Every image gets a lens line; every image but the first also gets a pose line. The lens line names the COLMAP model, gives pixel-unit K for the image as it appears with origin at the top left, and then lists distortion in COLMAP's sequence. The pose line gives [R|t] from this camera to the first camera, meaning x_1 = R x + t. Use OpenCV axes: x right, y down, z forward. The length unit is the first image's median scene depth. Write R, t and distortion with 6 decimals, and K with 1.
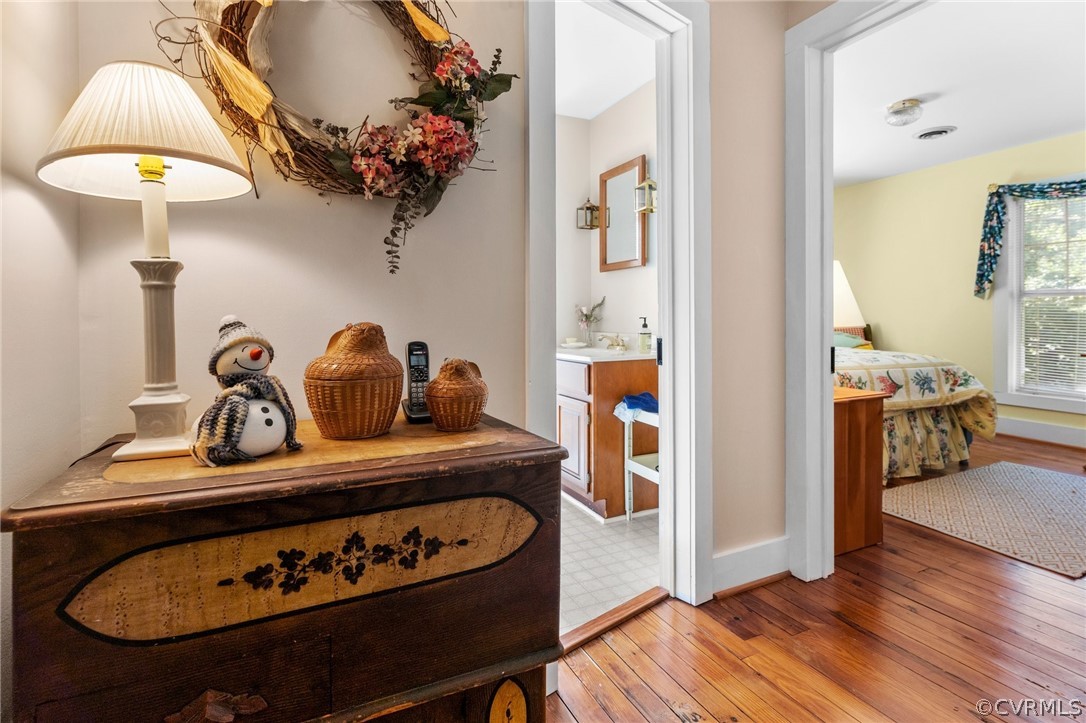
lens RADIAL K [[530.1, 0, 545.8], [0, 530.1, 326.5], [0, 0, 1]] dist [0.002768, 0.000616]
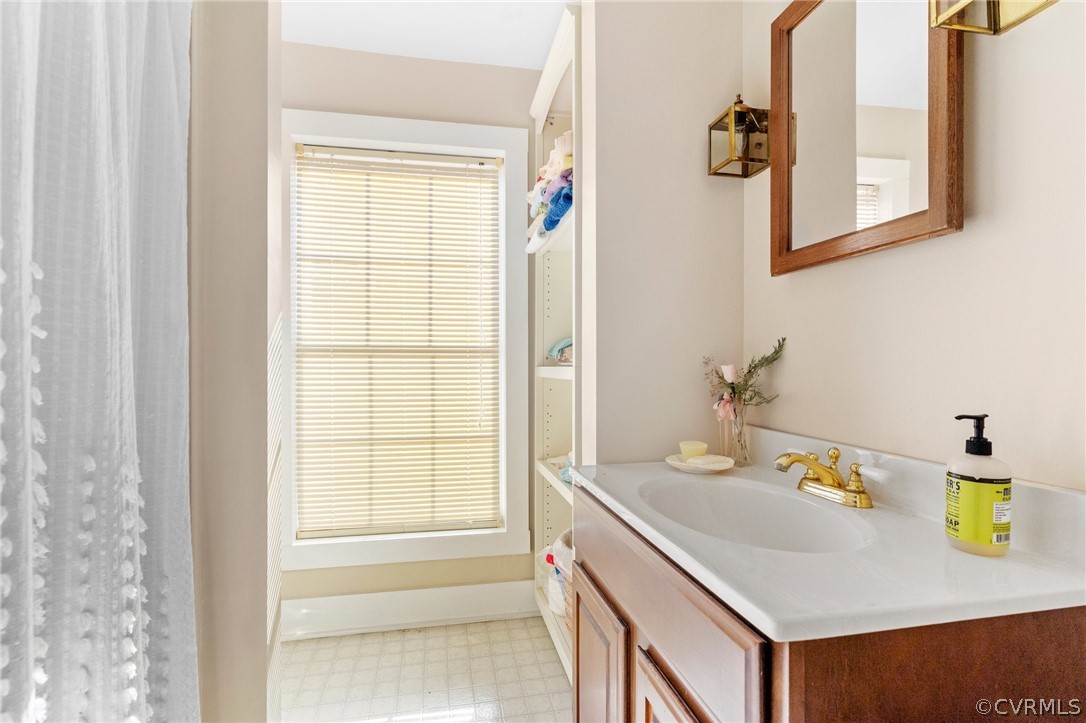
lens RADIAL K [[530.1, 0, 539.2], [0, 530.1, 366.3], [0, 0, 1]] dist [0.002768, 0.000616]
pose [[0.969473, 0.003436, -0.245172, 0.074809], [-0.006269, 0.999922, -0.010775, -0.070750], [0.245116, 0.011983, 0.969420, 1.311064]]
